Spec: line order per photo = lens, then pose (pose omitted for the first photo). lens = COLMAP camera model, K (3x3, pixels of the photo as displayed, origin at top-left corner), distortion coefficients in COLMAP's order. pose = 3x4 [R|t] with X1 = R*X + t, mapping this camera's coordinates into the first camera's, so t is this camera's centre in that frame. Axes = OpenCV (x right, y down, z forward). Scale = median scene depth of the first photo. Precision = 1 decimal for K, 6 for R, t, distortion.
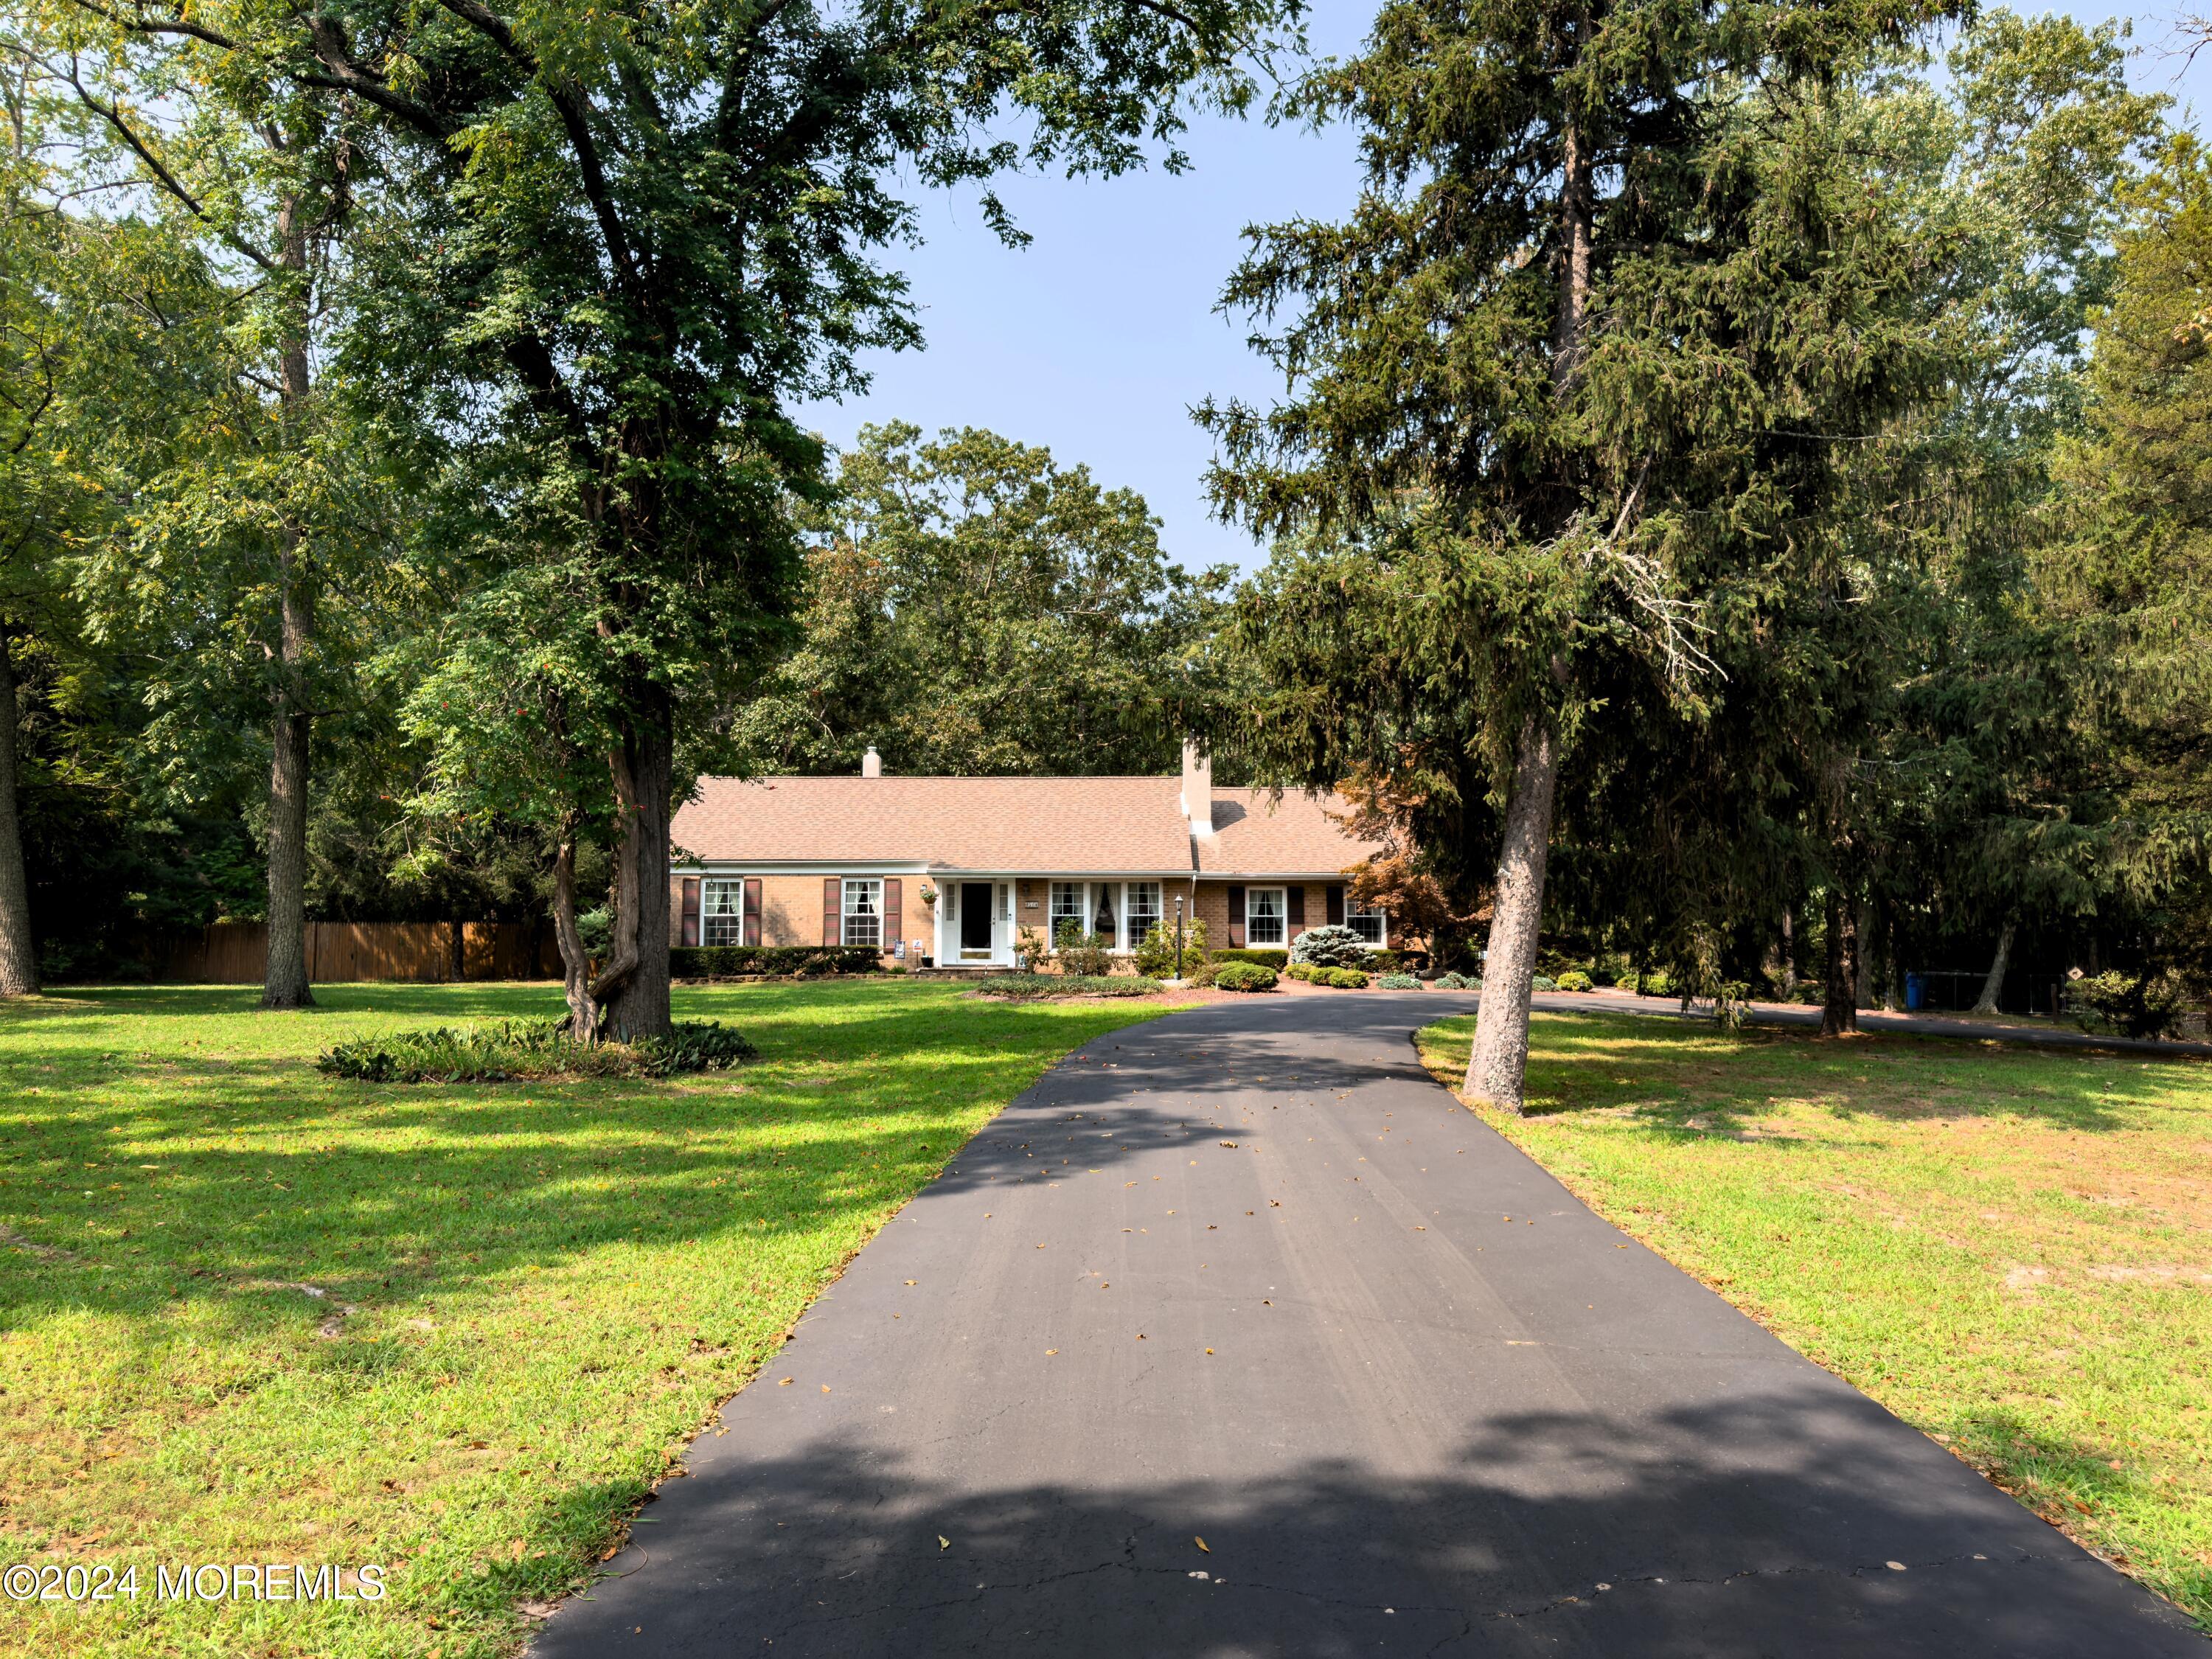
lens RADIAL K [[1564.1, 0, 1108.4], [0, 1564.1, 835.8], [0, 0, 1]] dist [0.059792, -0.043869]
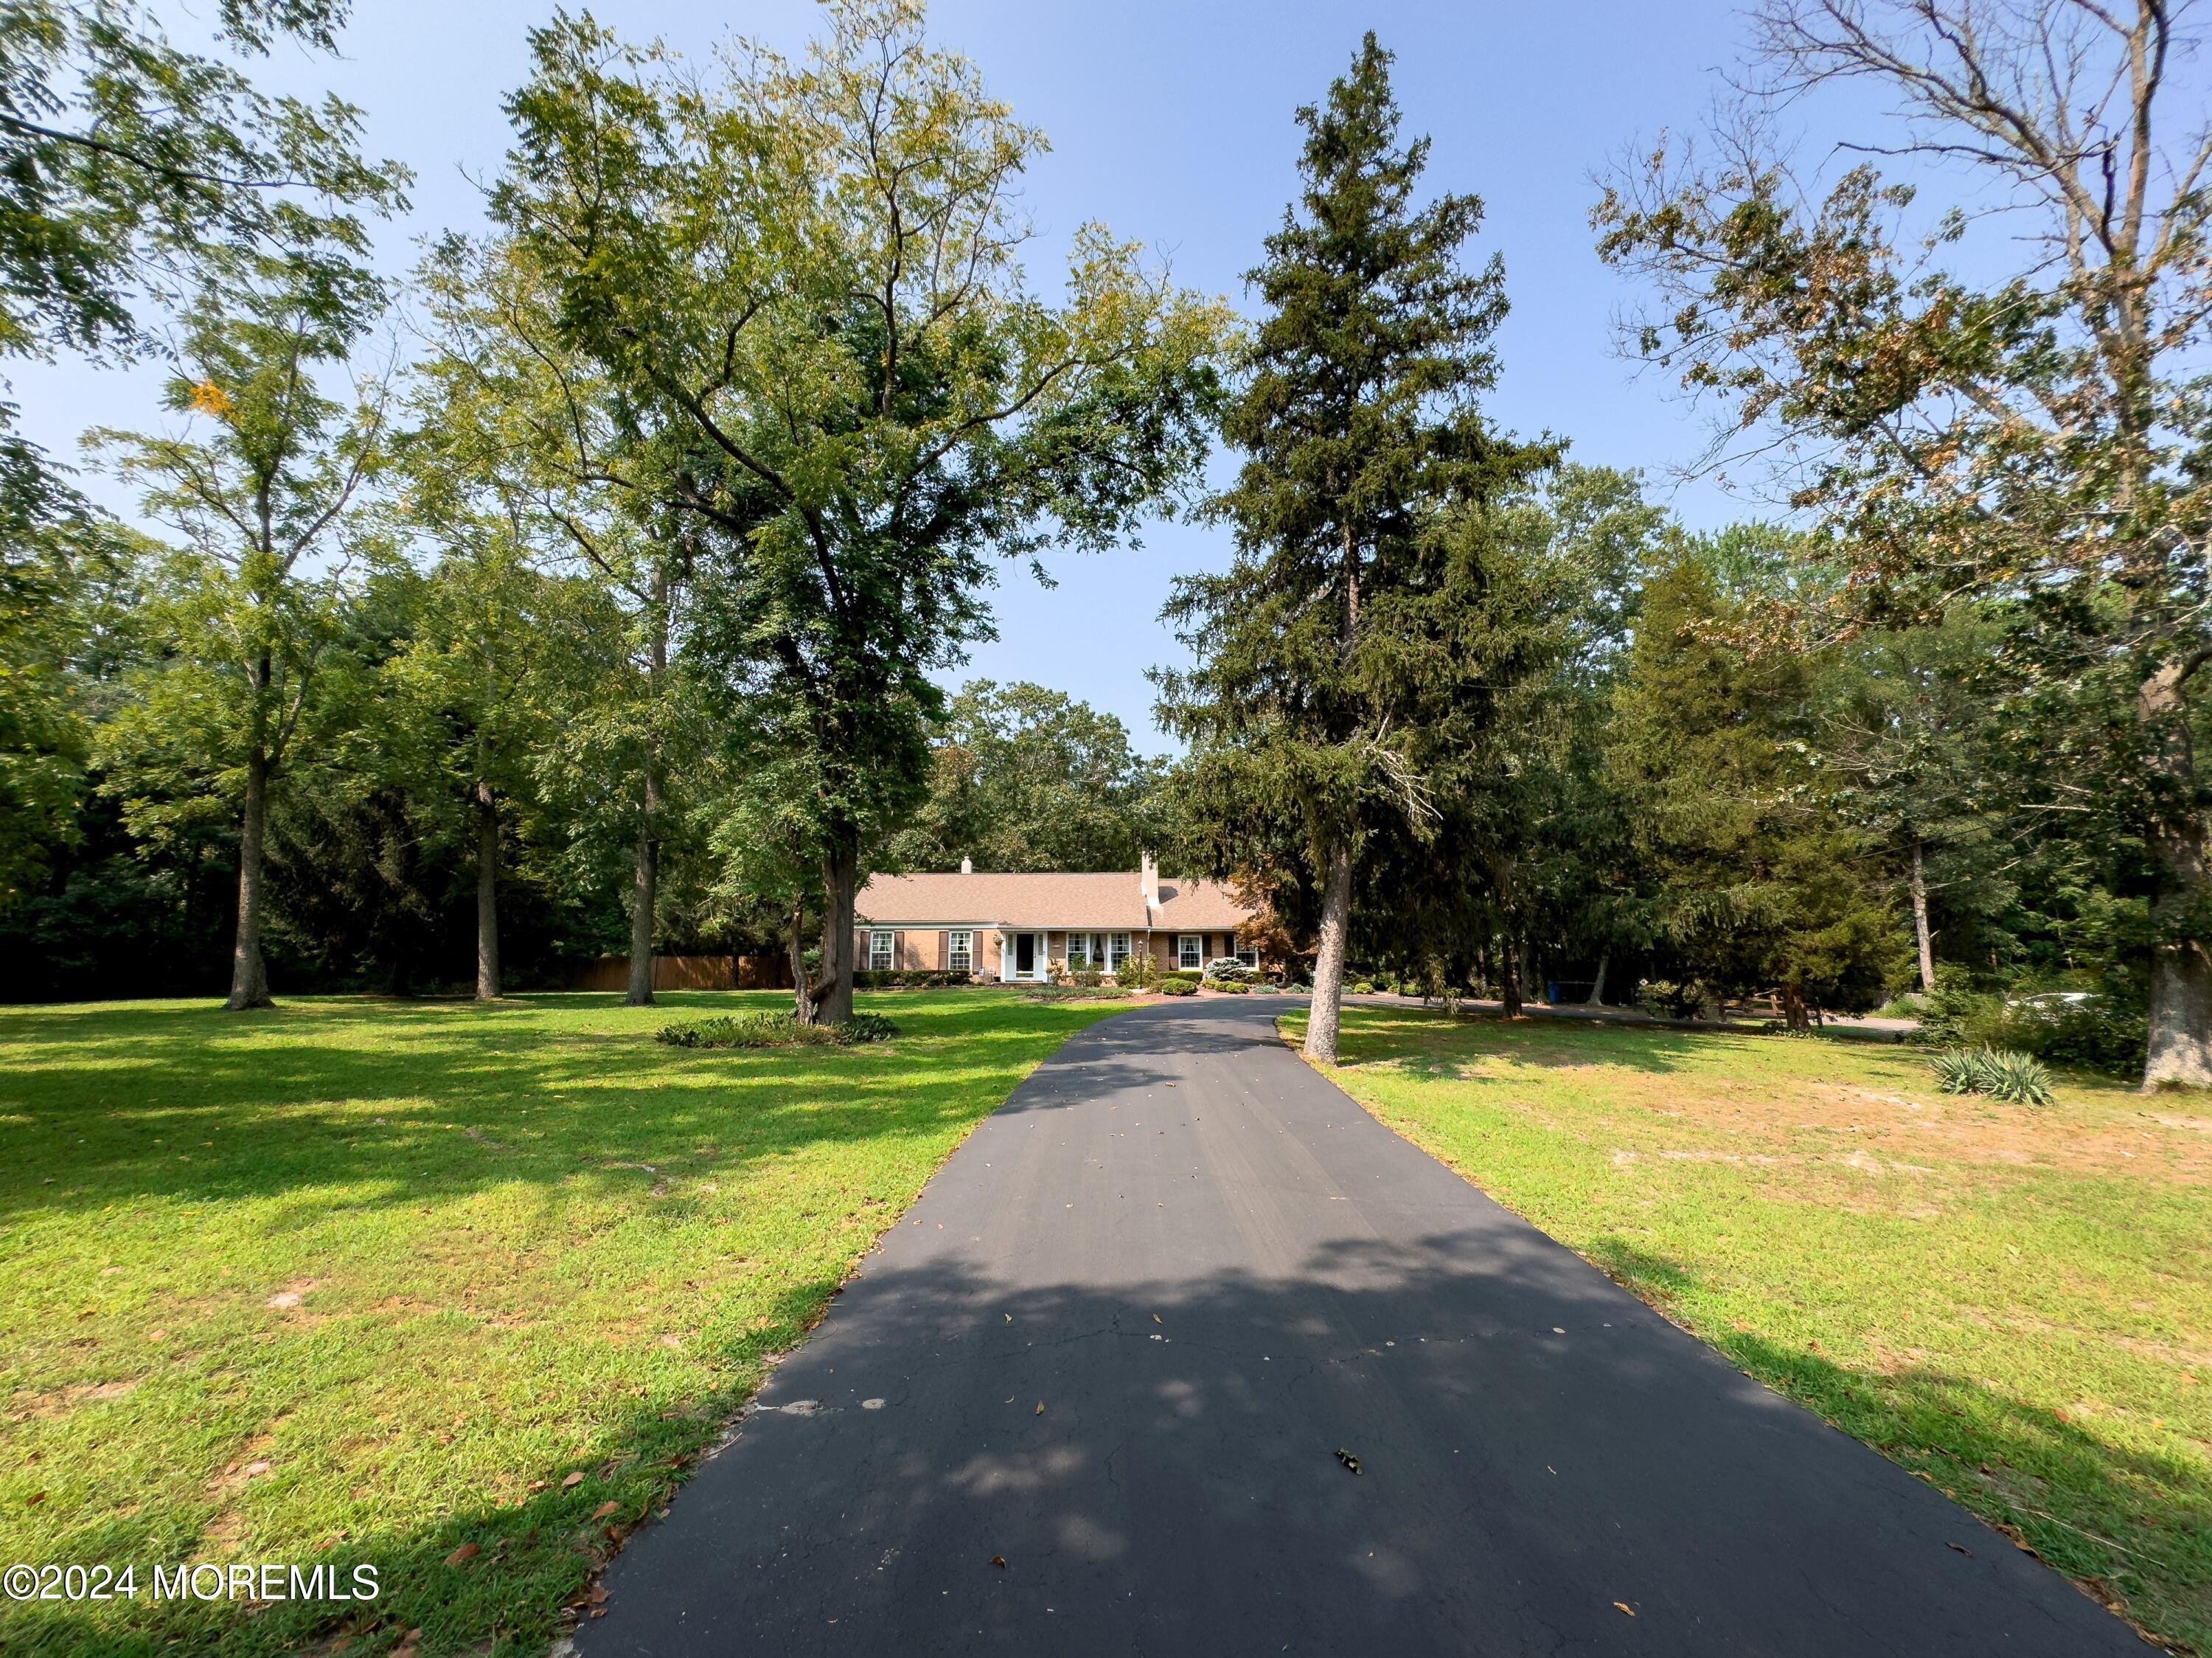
lens RADIAL K [[884.7, 0, 1094.8], [0, 884.7, 820.3], [0, 0, 1]] dist [0.004114, 0.000805]
pose [[0.999979, -0.003936, -0.005053, -0.001117], [0.003429, 0.995322, -0.096553, -0.000668], [0.005409, 0.096534, 0.995315, -0.008500]]
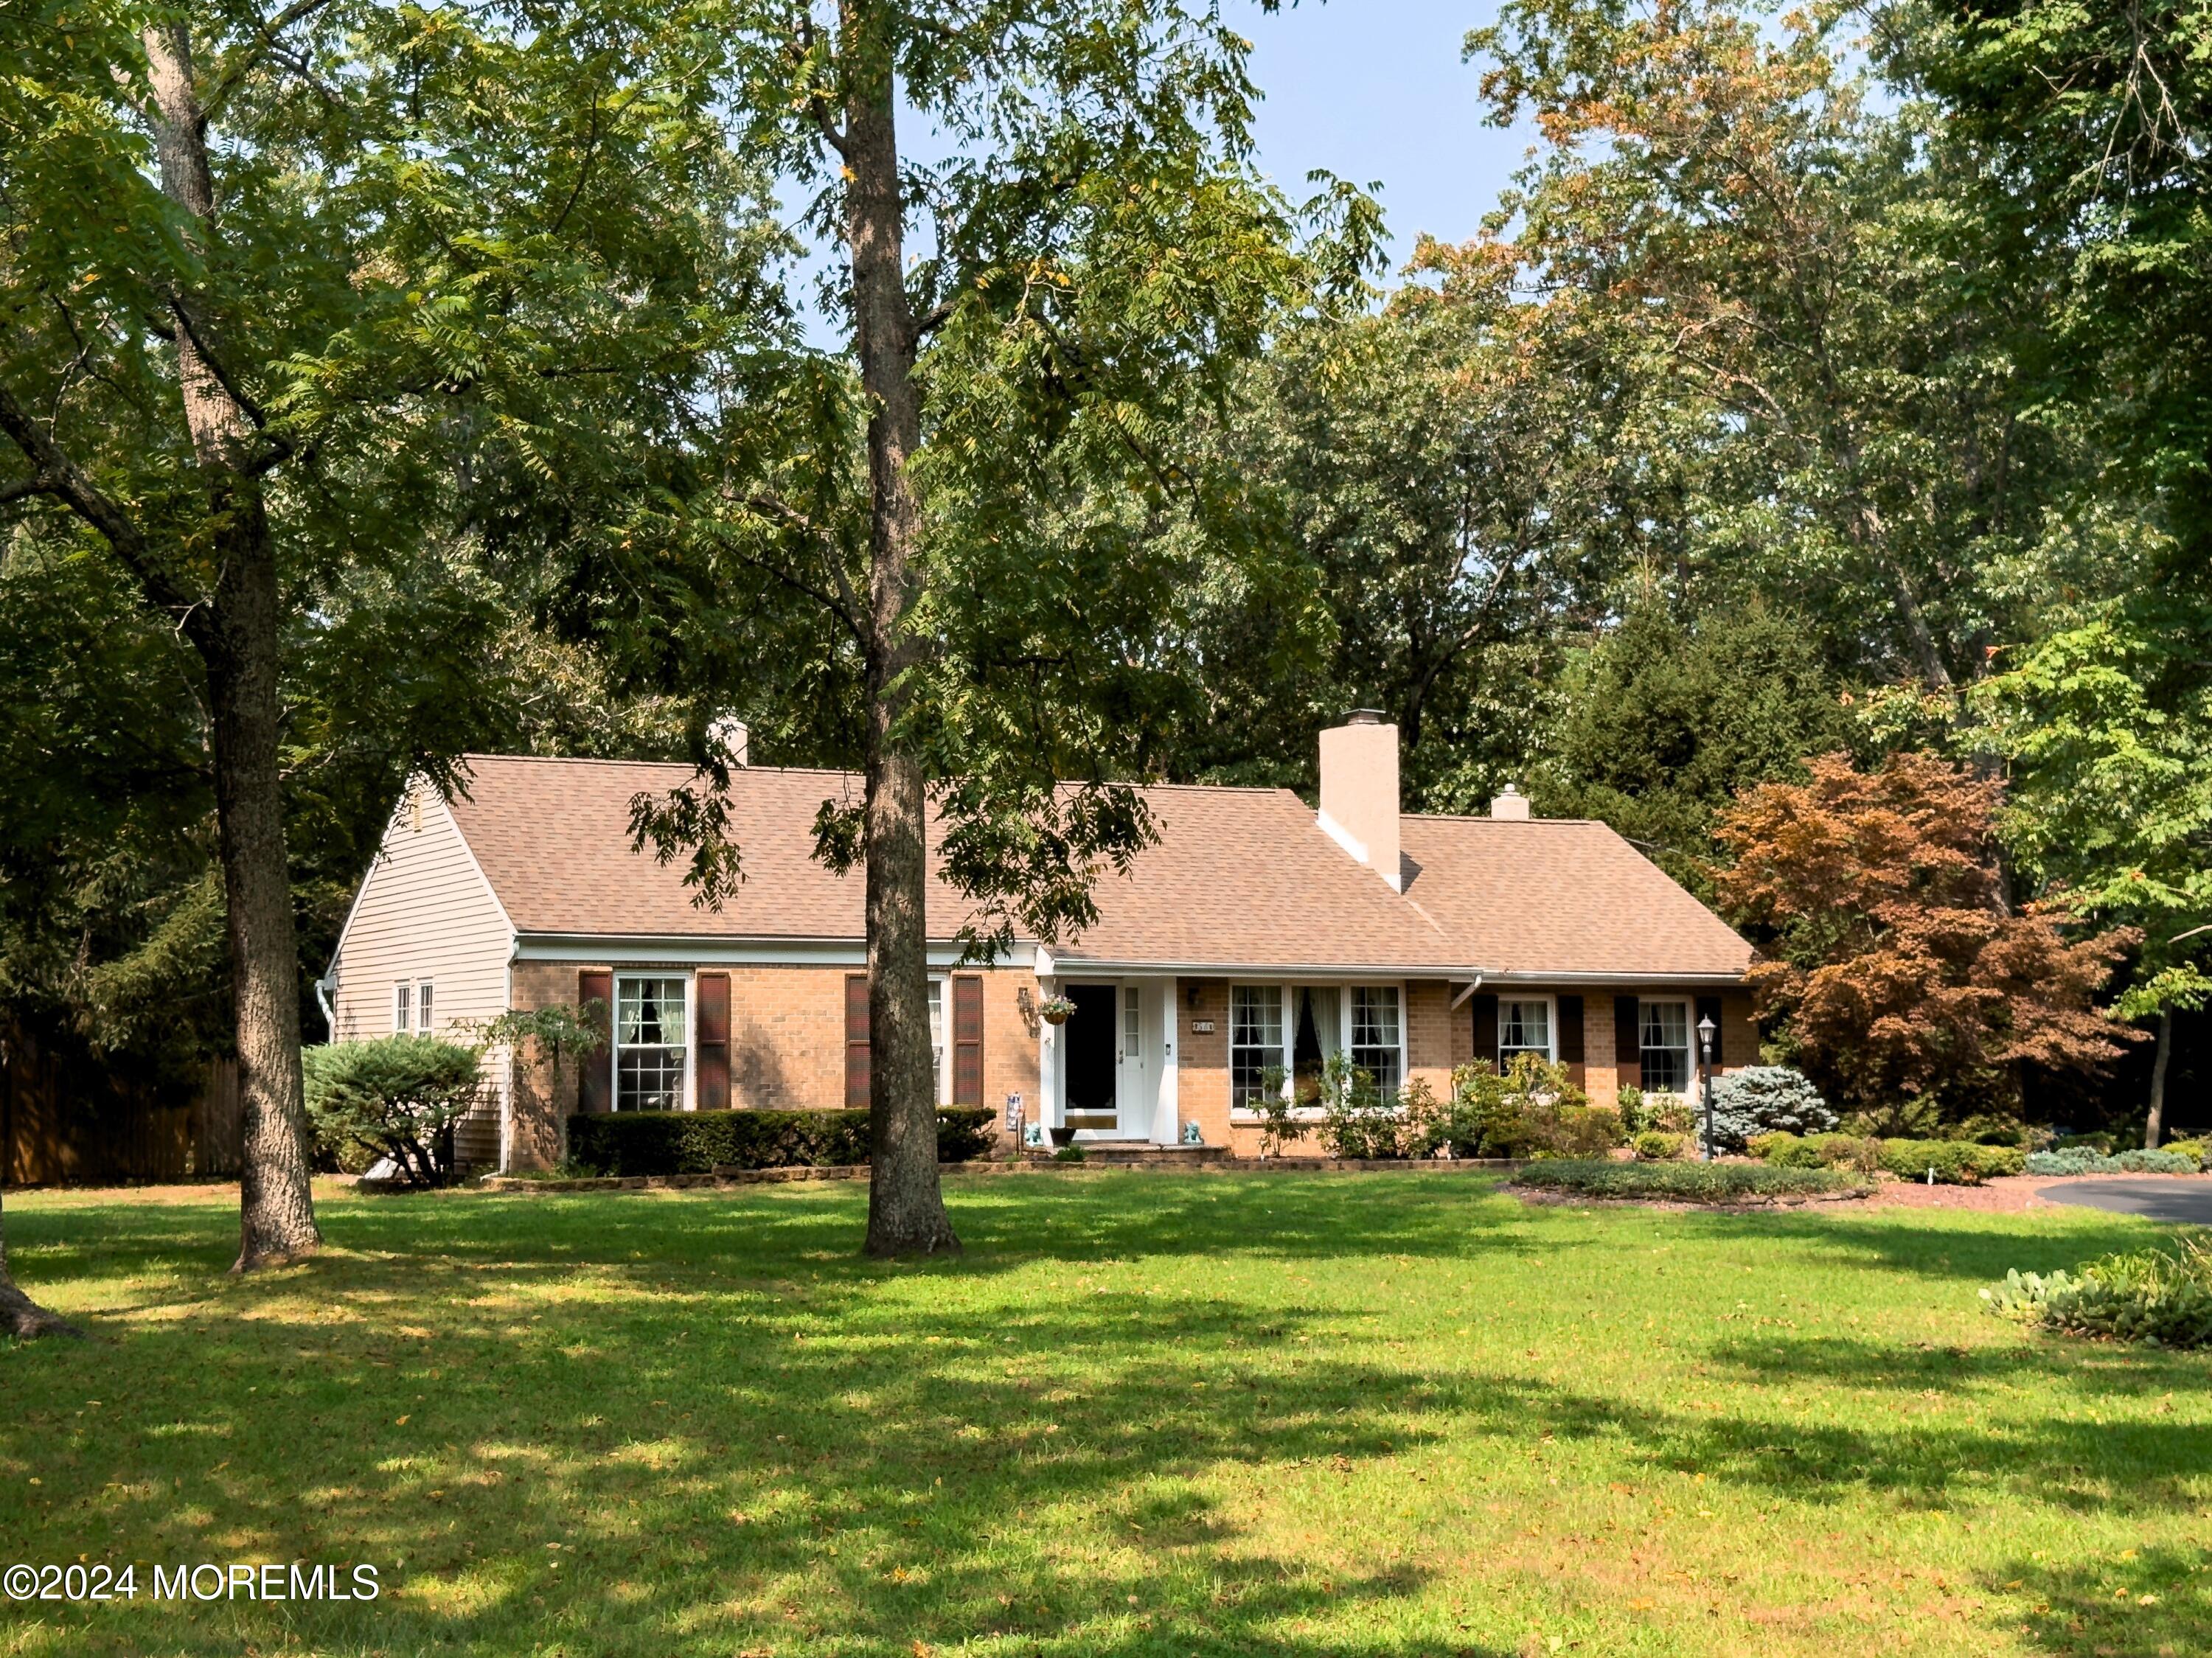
lens RADIAL K [[3104.7, 0, 1109.3], [0, 3104.7, 832.9], [0, 0, 1]] dist [0.067265, 0.000000]
pose [[0.863453, 0.033613, 0.503309, -1.159504], [-0.024805, 0.999400, -0.024189, 0.007532], [-0.503820, 0.008402, 0.863768, 0.177530]]
